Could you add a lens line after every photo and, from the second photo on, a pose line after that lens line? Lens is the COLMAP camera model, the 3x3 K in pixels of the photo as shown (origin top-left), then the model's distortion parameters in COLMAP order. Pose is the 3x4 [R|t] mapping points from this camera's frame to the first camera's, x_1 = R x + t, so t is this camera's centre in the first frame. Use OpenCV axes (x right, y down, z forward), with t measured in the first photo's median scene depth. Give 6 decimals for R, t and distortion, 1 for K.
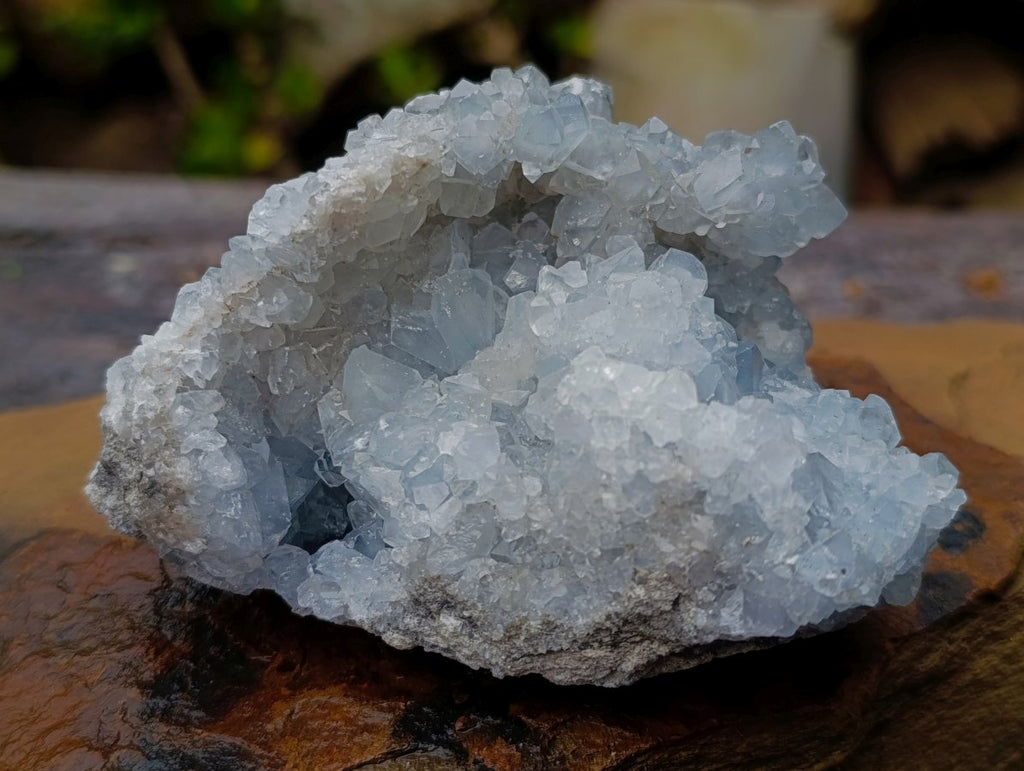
lens RADIAL K [[1480.4, 0, 522.7], [0, 1480.4, 382.6], [0, 0, 1]] dist [0.201007, -1.935577]
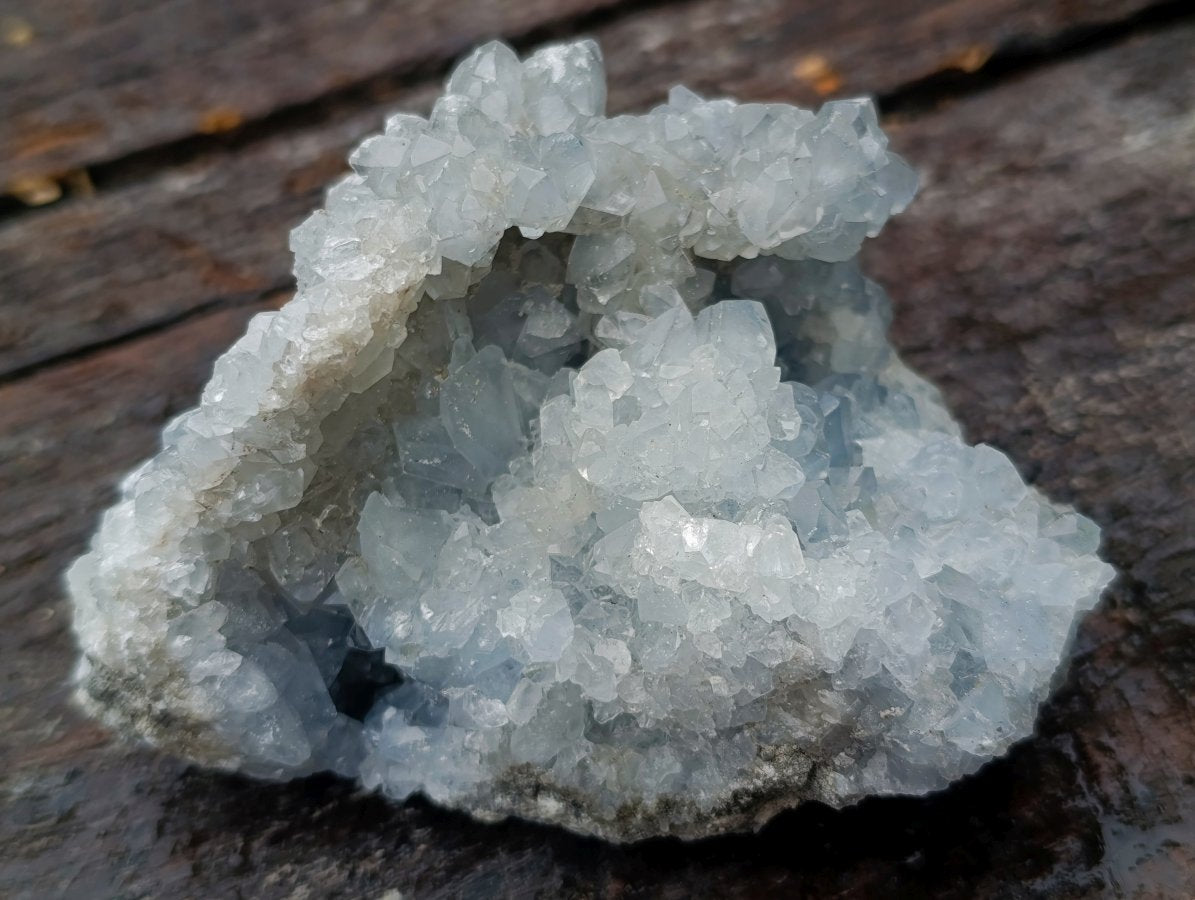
lens RADIAL K [[1727.0, 0, 630.9], [0, 1727.0, 410.9], [0, 0, 1]] dist [0.151046, -1.455383]
pose [[0.978450, -0.197791, 0.059284, -0.017501], [0.169655, 0.933737, 0.315202, -0.362597], [-0.117700, -0.298351, 0.947171, 0.104479]]
